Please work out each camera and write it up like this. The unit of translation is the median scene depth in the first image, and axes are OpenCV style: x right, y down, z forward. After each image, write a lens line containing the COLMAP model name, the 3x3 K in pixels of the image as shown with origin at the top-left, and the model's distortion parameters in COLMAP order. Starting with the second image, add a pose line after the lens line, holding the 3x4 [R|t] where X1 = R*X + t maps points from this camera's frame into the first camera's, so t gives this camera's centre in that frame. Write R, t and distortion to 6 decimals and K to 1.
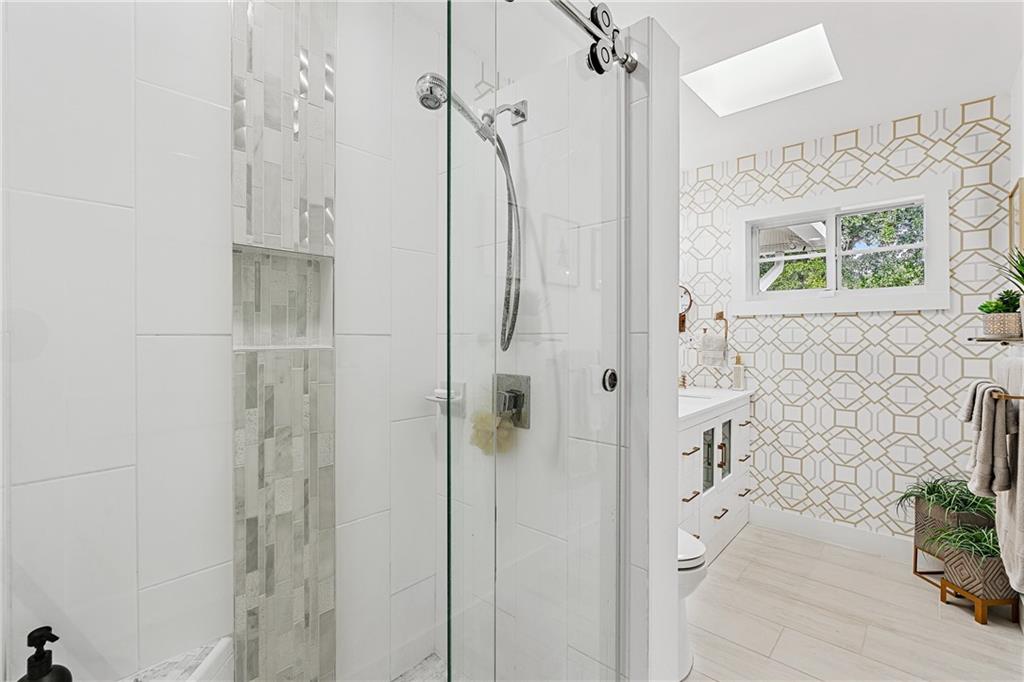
lens RADIAL K [[465.7, 0, 513.5], [0, 465.7, 338.5], [0, 0, 1]] dist [-0.012543, 0.005584]
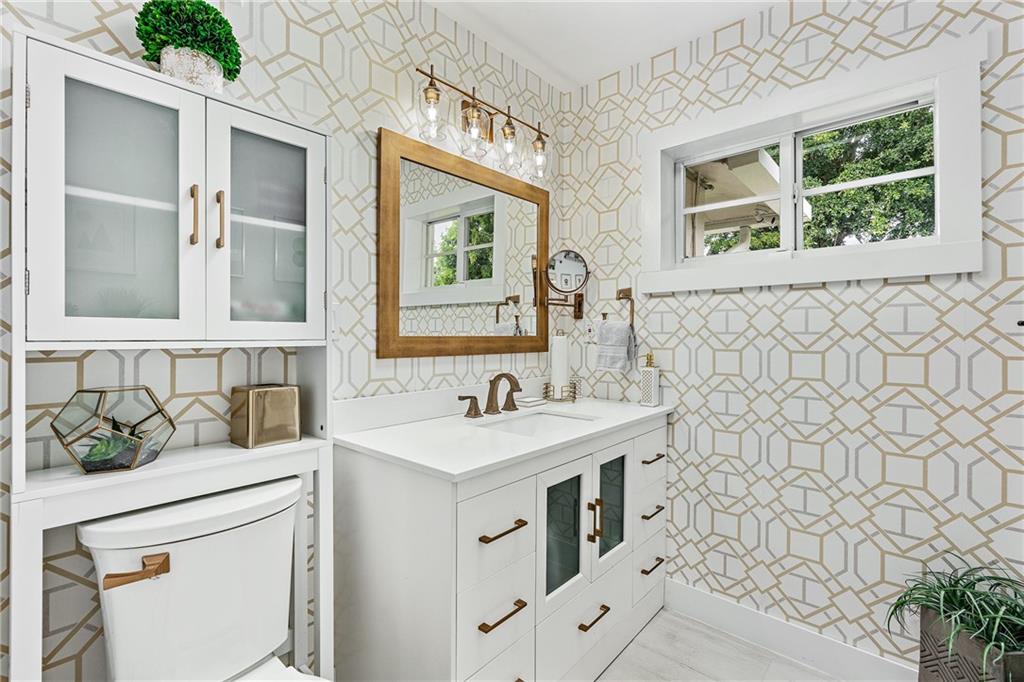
lens RADIAL K [[465.7, 0, 510.3], [0, 465.7, 337.7], [0, 0, 1]] dist [-0.012543, 0.005584]
pose [[0.999974, 0.002574, 0.006753, 0.327559], [-0.002577, 0.999997, 0.000440, 0.017136], [-0.006752, -0.000457, 0.999977, 0.396138]]
